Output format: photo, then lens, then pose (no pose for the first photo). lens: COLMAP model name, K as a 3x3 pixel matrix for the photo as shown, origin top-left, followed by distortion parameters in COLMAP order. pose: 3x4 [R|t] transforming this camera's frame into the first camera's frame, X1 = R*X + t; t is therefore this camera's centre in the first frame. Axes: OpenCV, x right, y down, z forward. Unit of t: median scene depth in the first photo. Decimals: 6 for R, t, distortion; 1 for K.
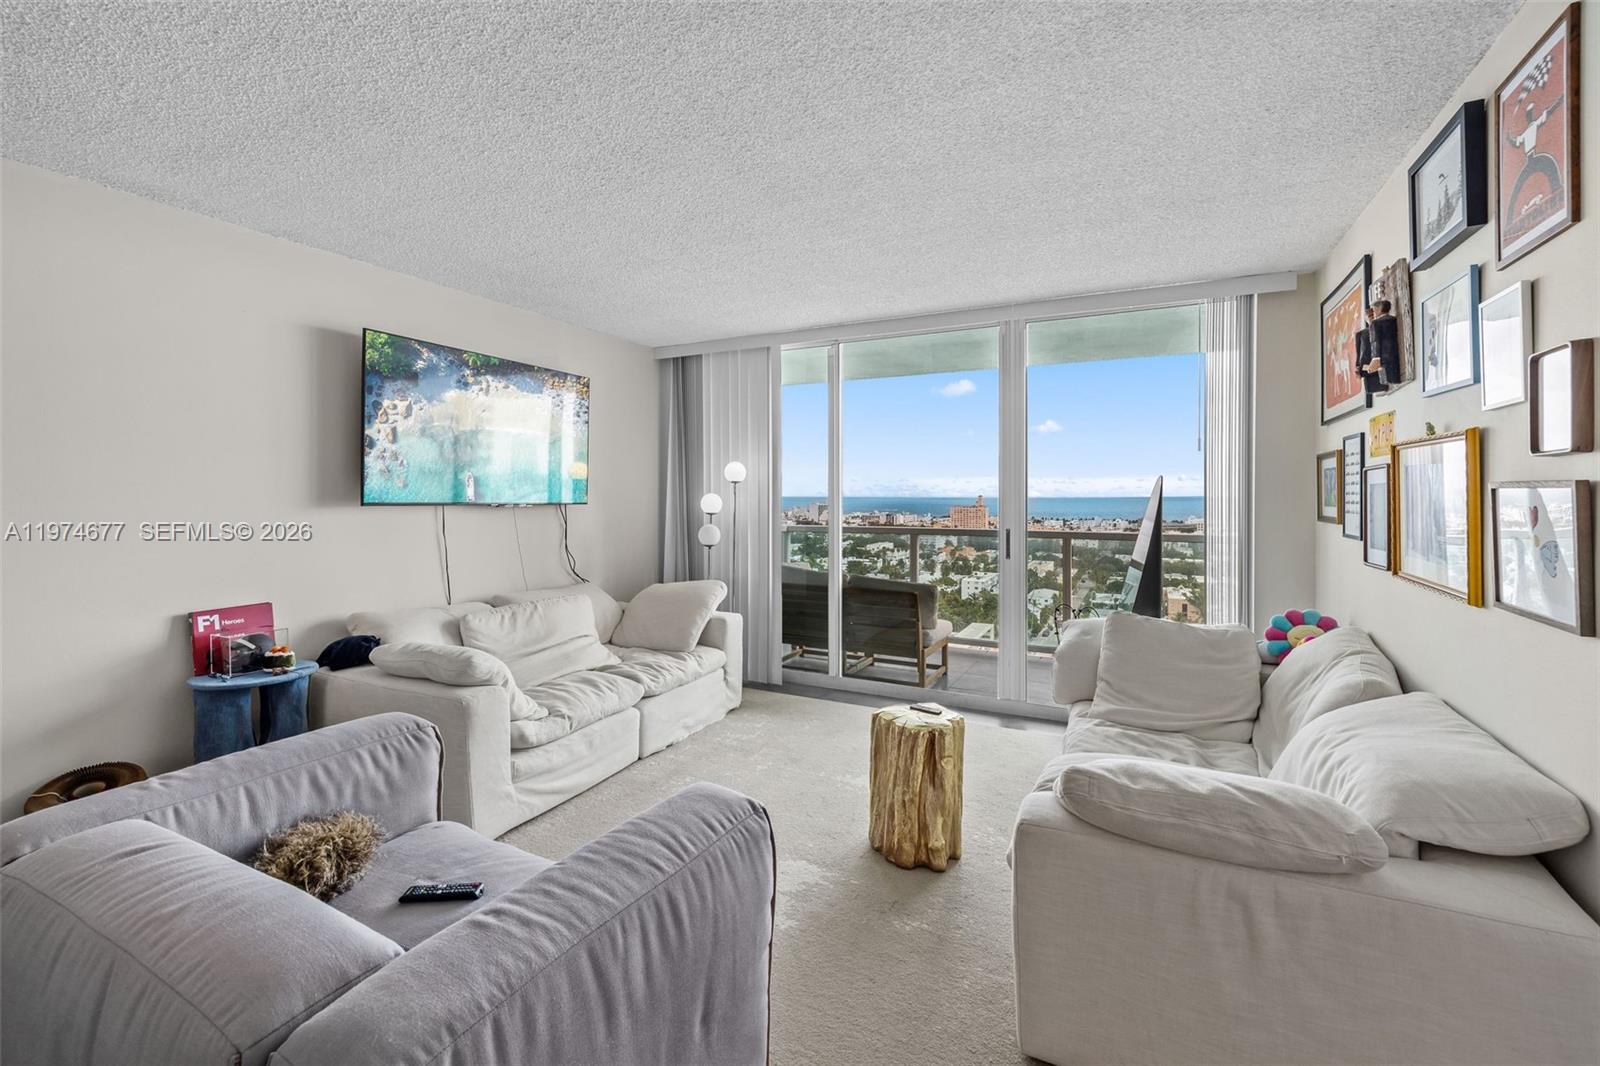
lens RADIAL K [[674.6, 0, 782.5], [0, 674.6, 491.6], [0, 0, 1]] dist [-0.000947, -0.000181]
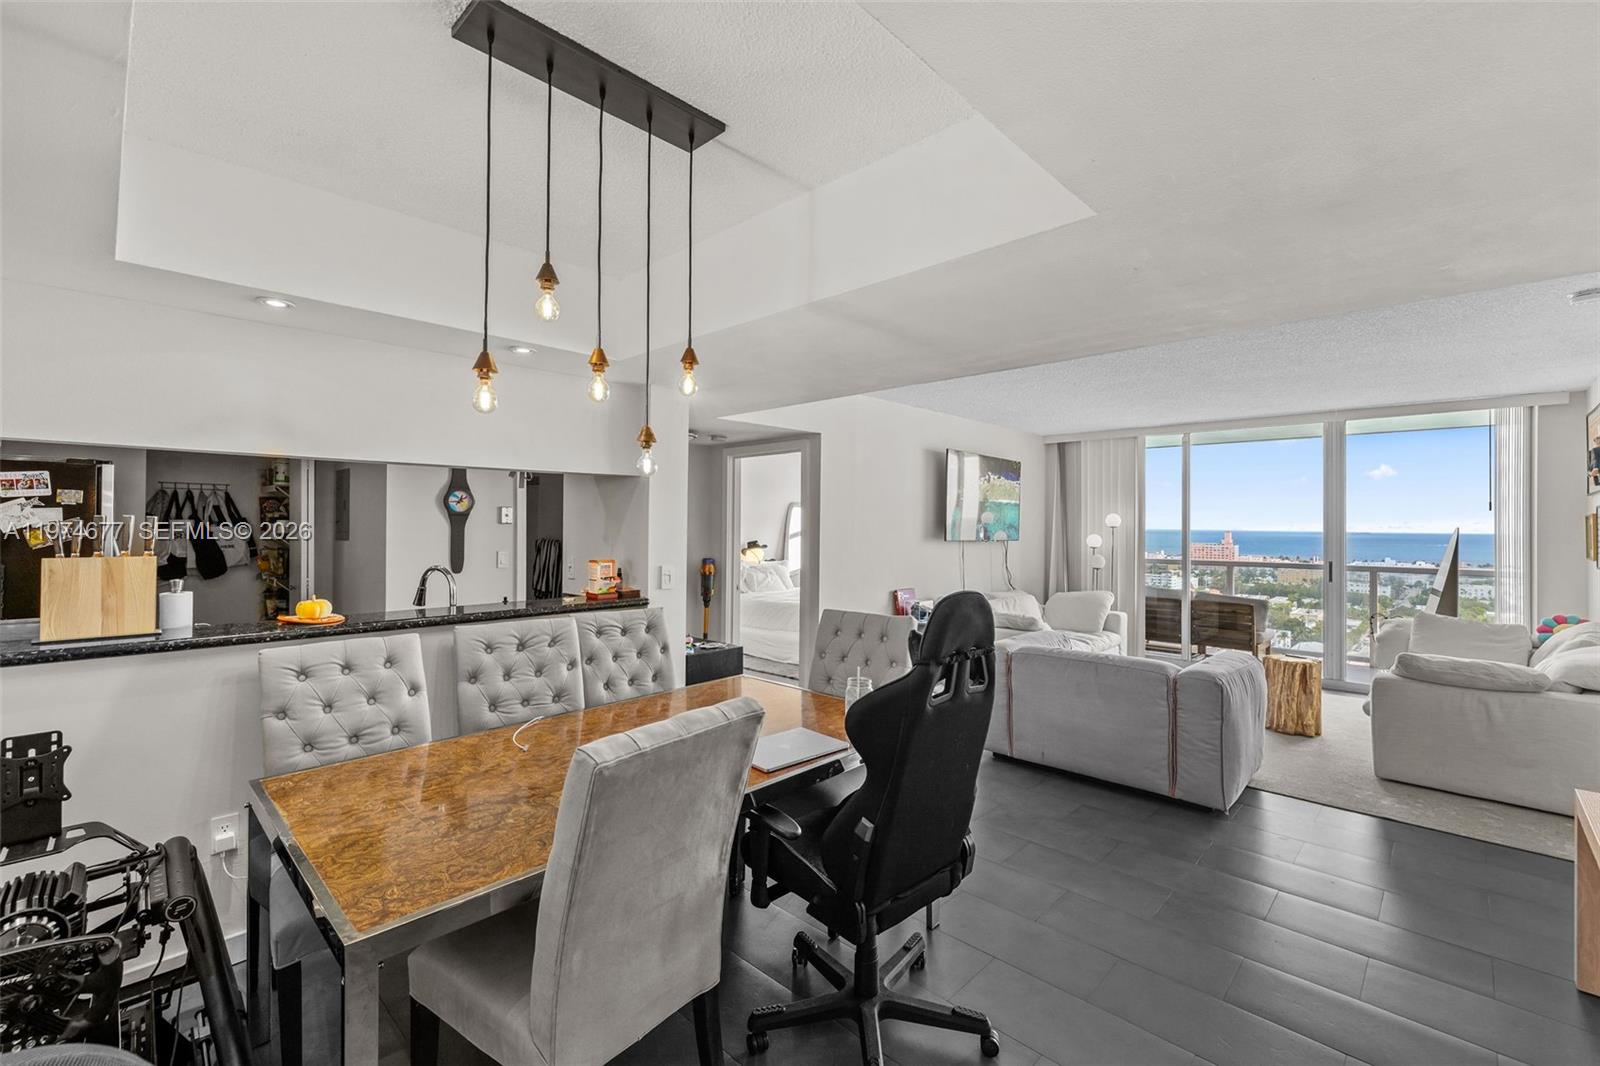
lens RADIAL K [[680.2, 0, 788.6], [0, 680.2, 516.6], [0, 0, 1]] dist [-0.000629, -0.000541]
pose [[0.959065, 0.003493, -0.283164, -0.376386], [-0.006708, 0.999924, -0.010385, -0.018574], [0.283106, 0.011860, 0.959015, -0.745986]]
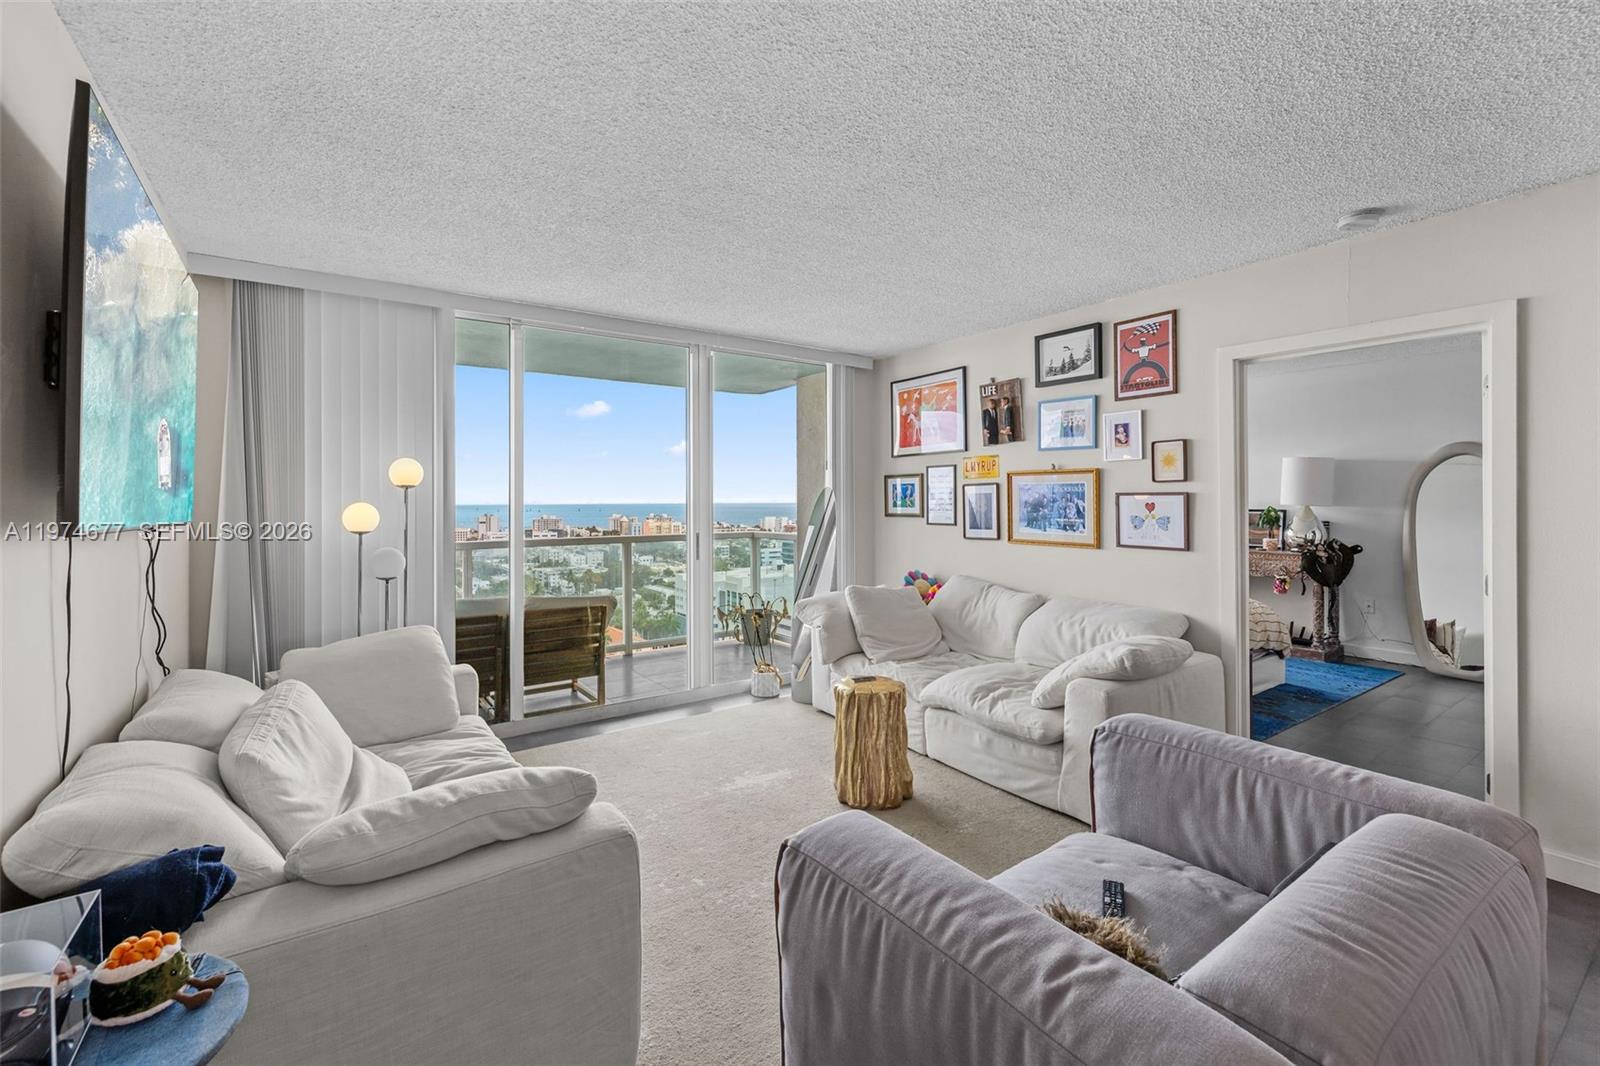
lens RADIAL K [[685.8, 0, 798.1], [0, 685.8, 503.4], [0, 0, 1]] dist [-0.000048, -0.000042]
pose [[0.453890, -0.007022, 0.891030, -0.605803], [0.004553, 0.999974, 0.005561, 0.001924], [-0.891046, 0.001533, 0.453911, 0.355316]]
